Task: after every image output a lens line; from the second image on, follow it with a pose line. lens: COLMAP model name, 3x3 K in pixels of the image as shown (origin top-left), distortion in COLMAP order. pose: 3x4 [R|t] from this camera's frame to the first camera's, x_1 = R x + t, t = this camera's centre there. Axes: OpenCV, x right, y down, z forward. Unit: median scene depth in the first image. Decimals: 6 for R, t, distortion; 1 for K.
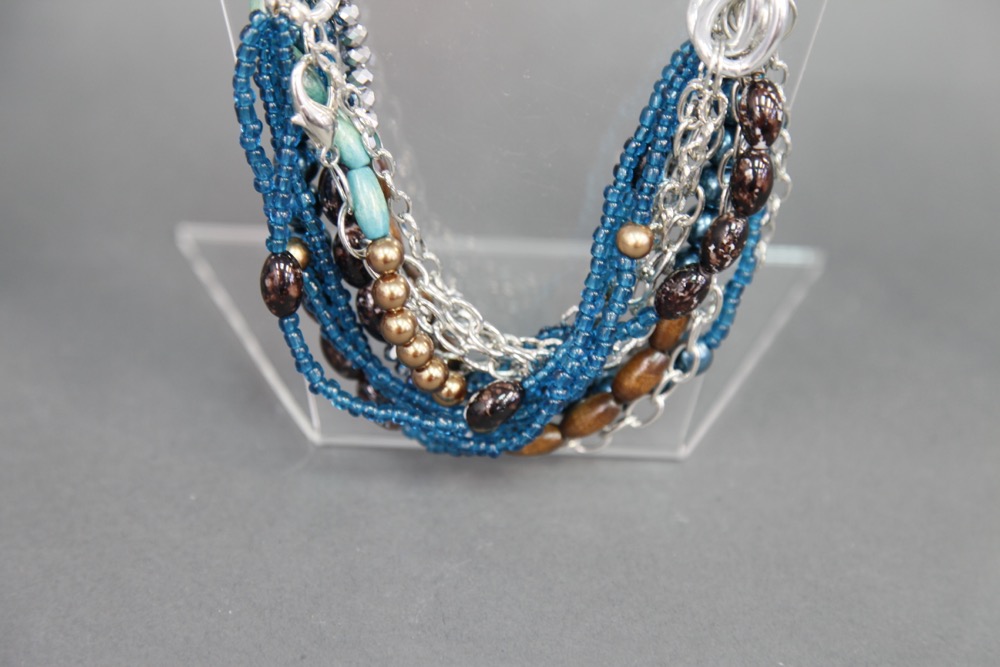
lens RADIAL K [[2546.0, 0, 500.0], [0, 2546.0, 333.5], [0, 0, 1]] dist [0.071372, 0.352639]
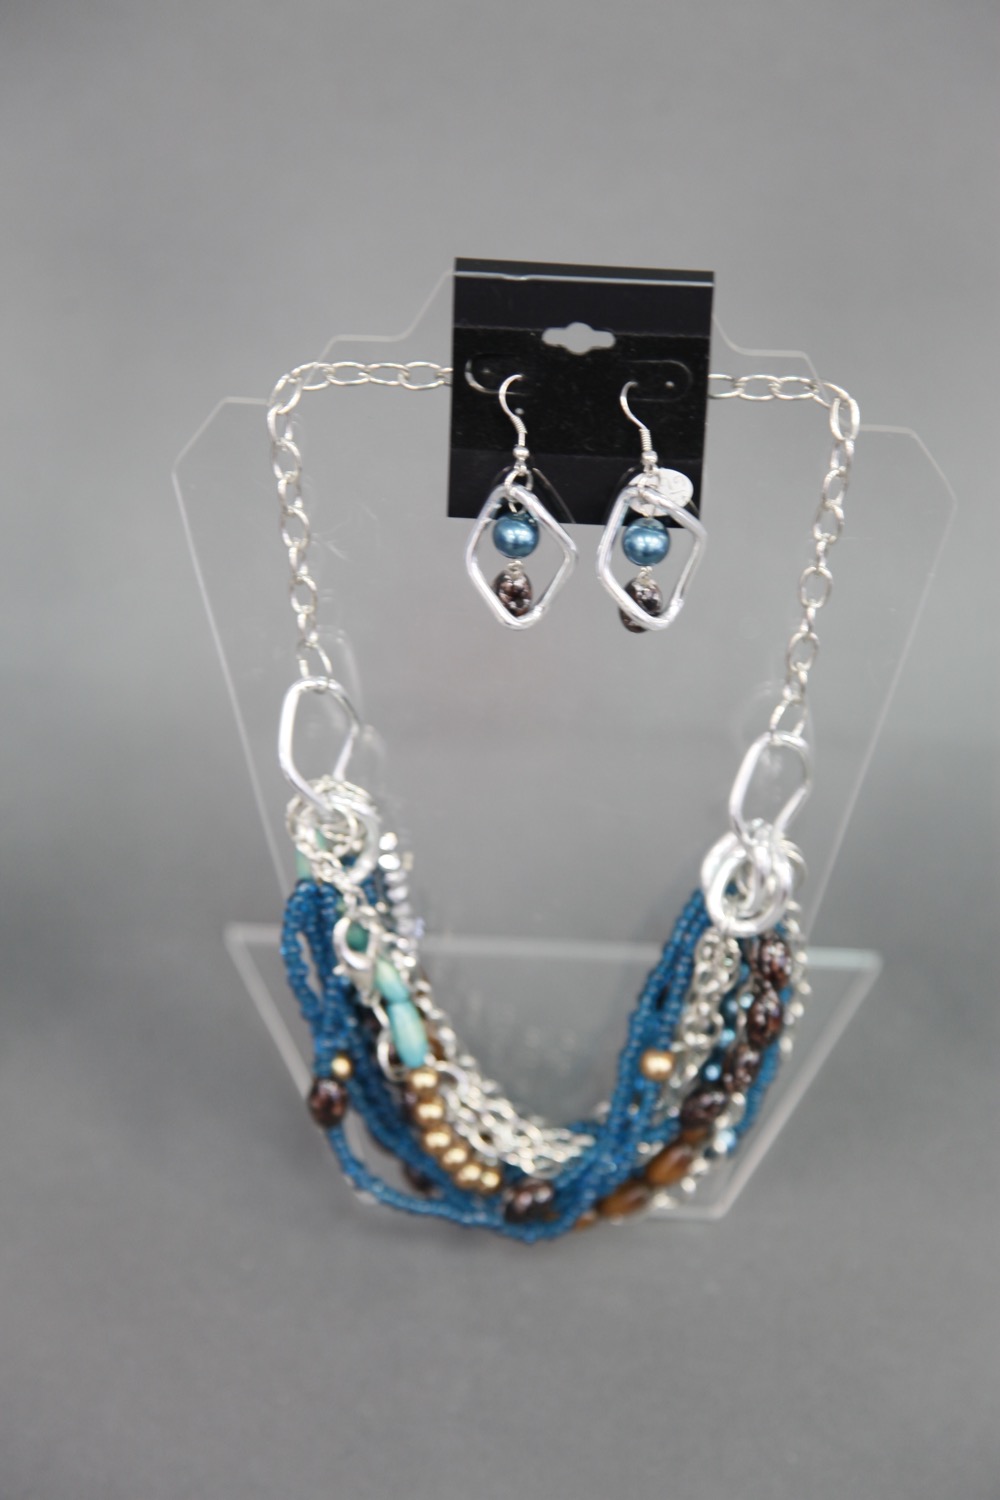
lens RADIAL K [[3819.1, 0, 500.0], [0, 3819.1, 750.0], [0, 0, 1]] dist [0.071372, 0.352639]
pose [[0.998667, -0.001422, -0.051594, 0.069573], [0.008551, 0.990364, 0.138223, -0.387335], [0.050900, -0.138480, 0.989056, -0.563791]]
